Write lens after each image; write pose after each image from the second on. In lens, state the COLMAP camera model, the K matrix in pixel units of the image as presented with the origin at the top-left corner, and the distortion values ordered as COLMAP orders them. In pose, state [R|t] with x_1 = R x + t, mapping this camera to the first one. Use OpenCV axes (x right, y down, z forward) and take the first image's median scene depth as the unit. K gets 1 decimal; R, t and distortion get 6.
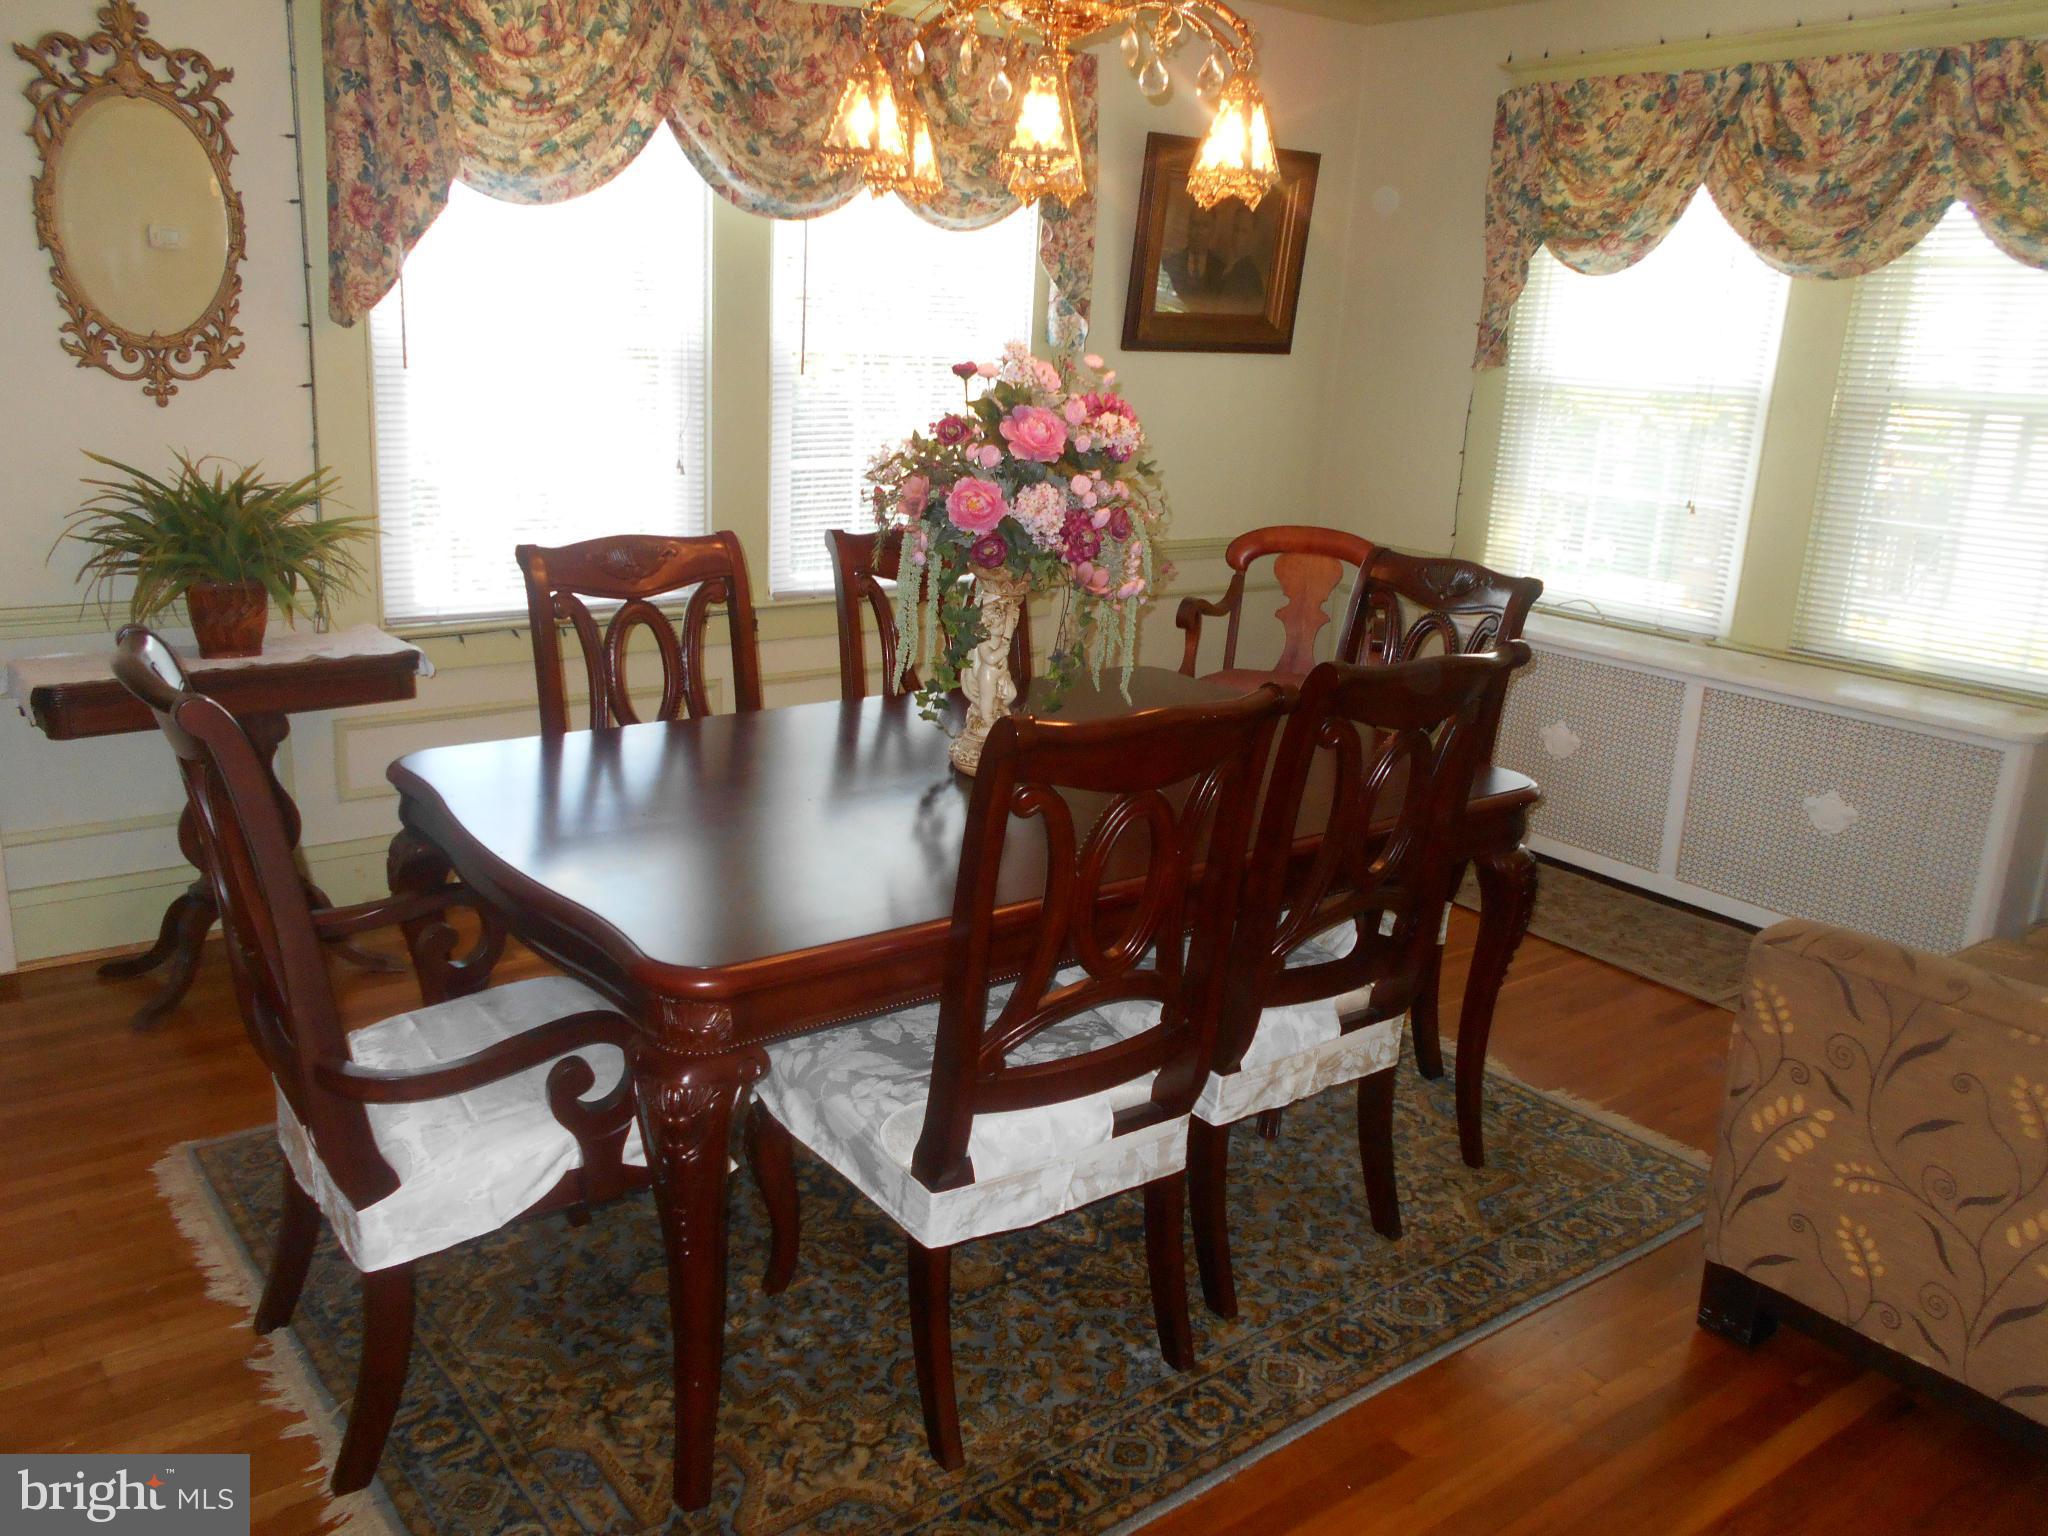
lens RADIAL K [[1621.3, 0, 1025.1], [0, 1621.3, 771.8], [0, 0, 1]] dist [-0.038441, 0.124217]
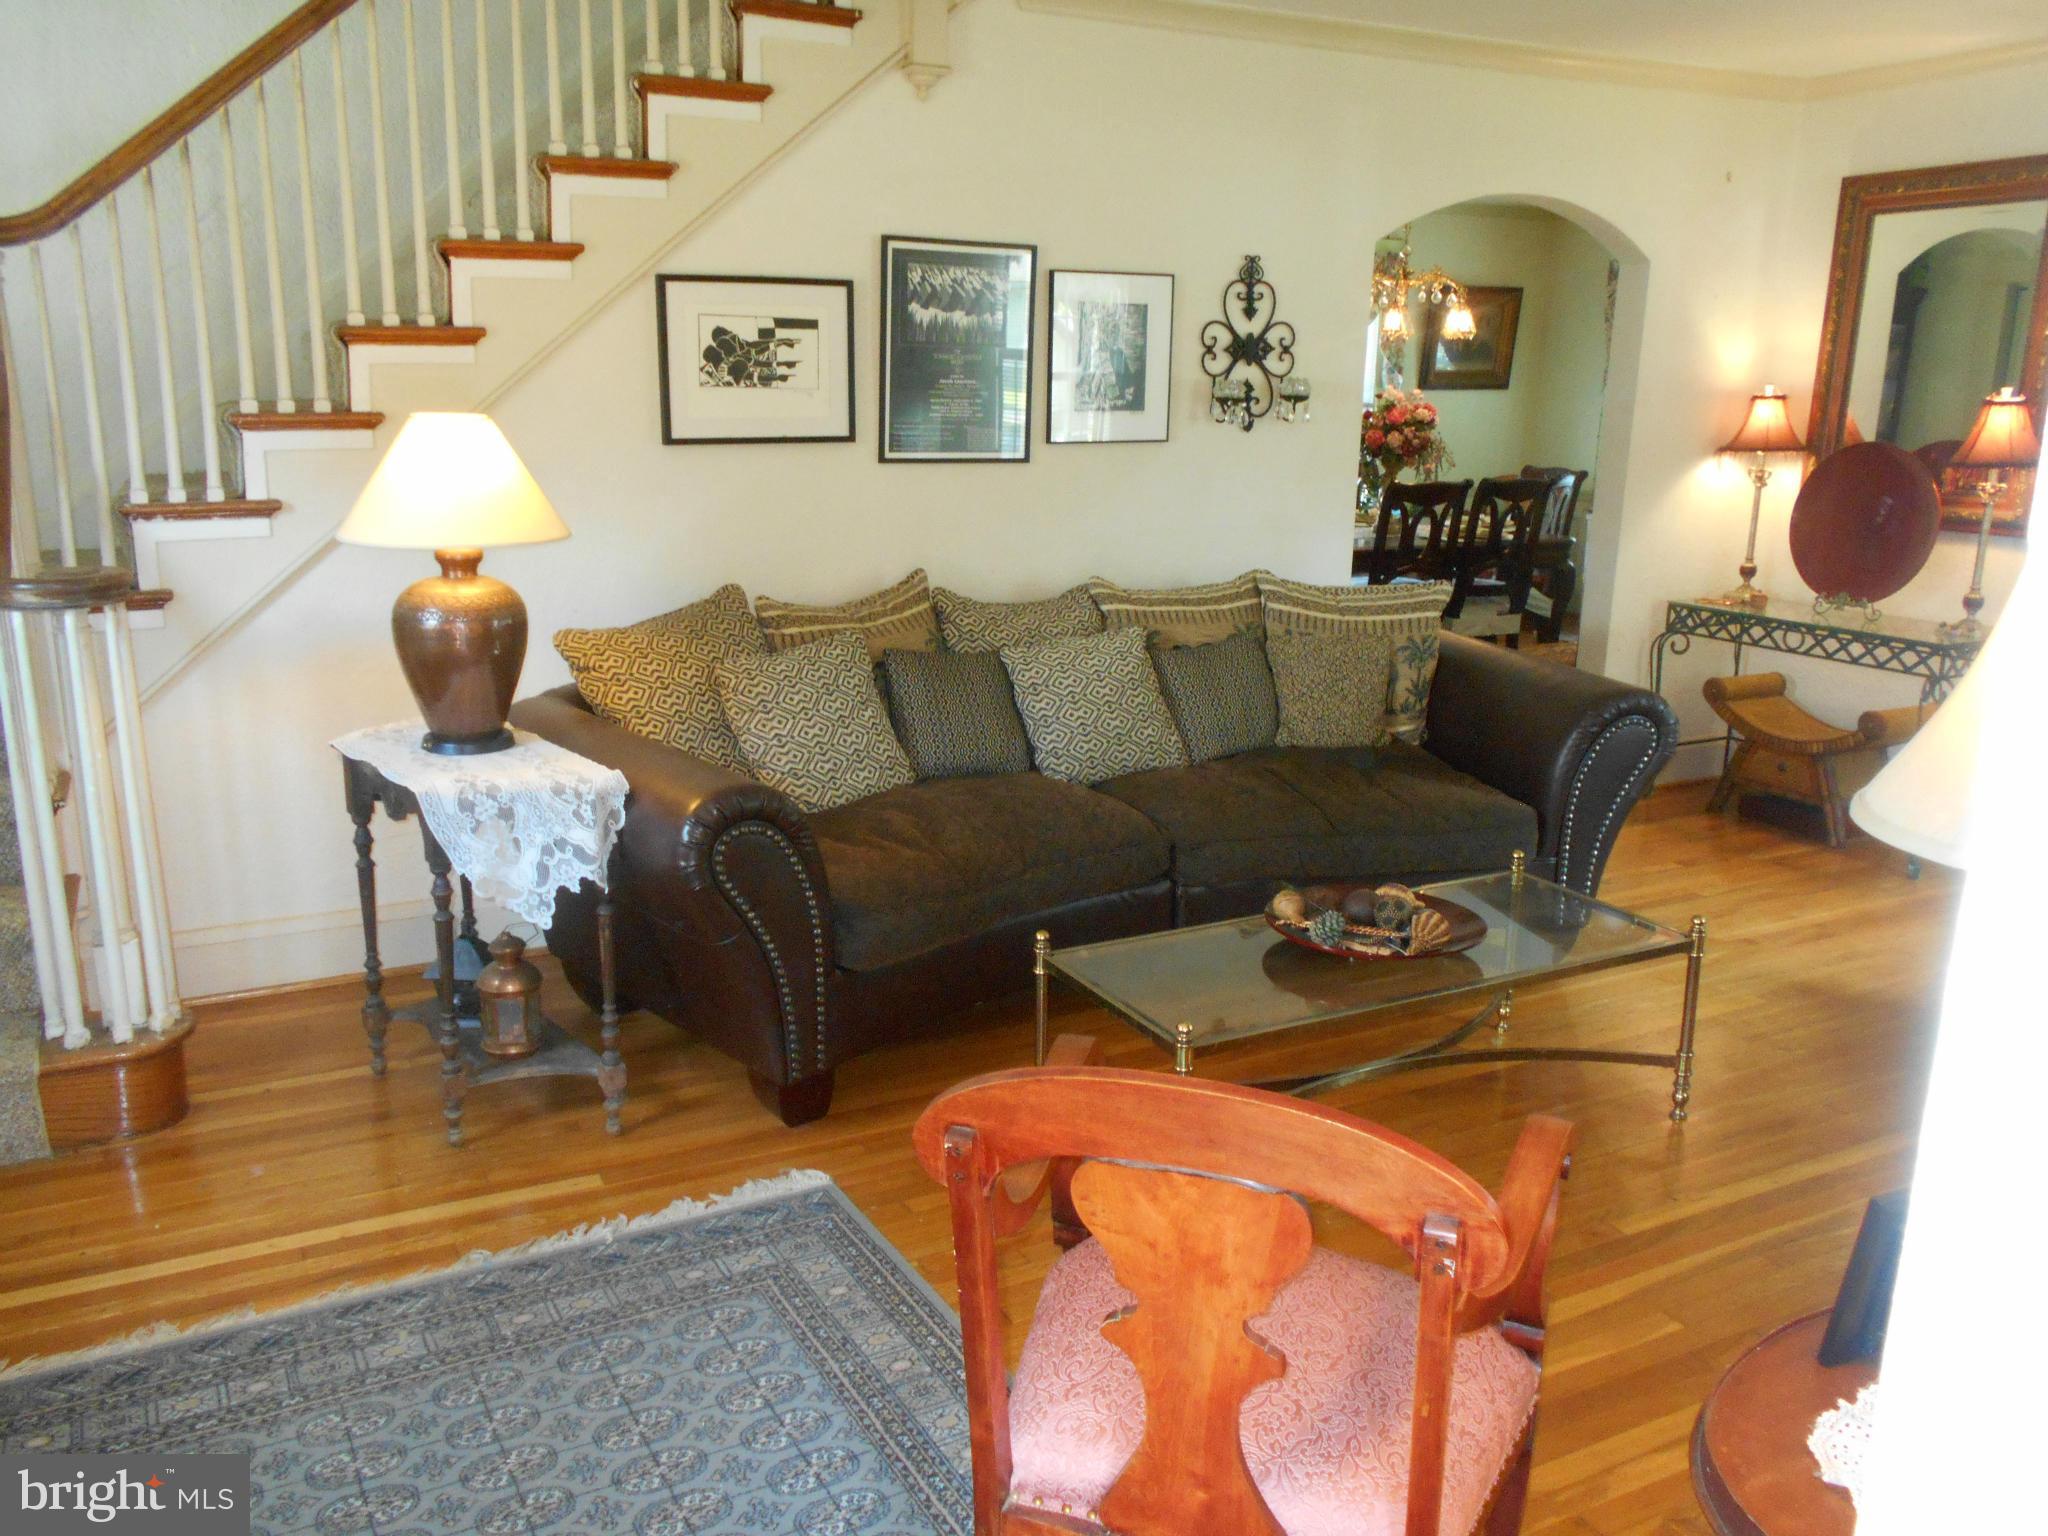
lens RADIAL K [[1626.6, 0, 1027.8], [0, 1626.6, 762.6], [0, 0, 1]] dist [-0.020755, -0.005139]
pose [[0.985723, 0.010184, -0.168066, -0.190701], [-0.016355, 0.999240, -0.035372, 0.716864], [0.167578, 0.037616, 0.985141, -2.673281]]
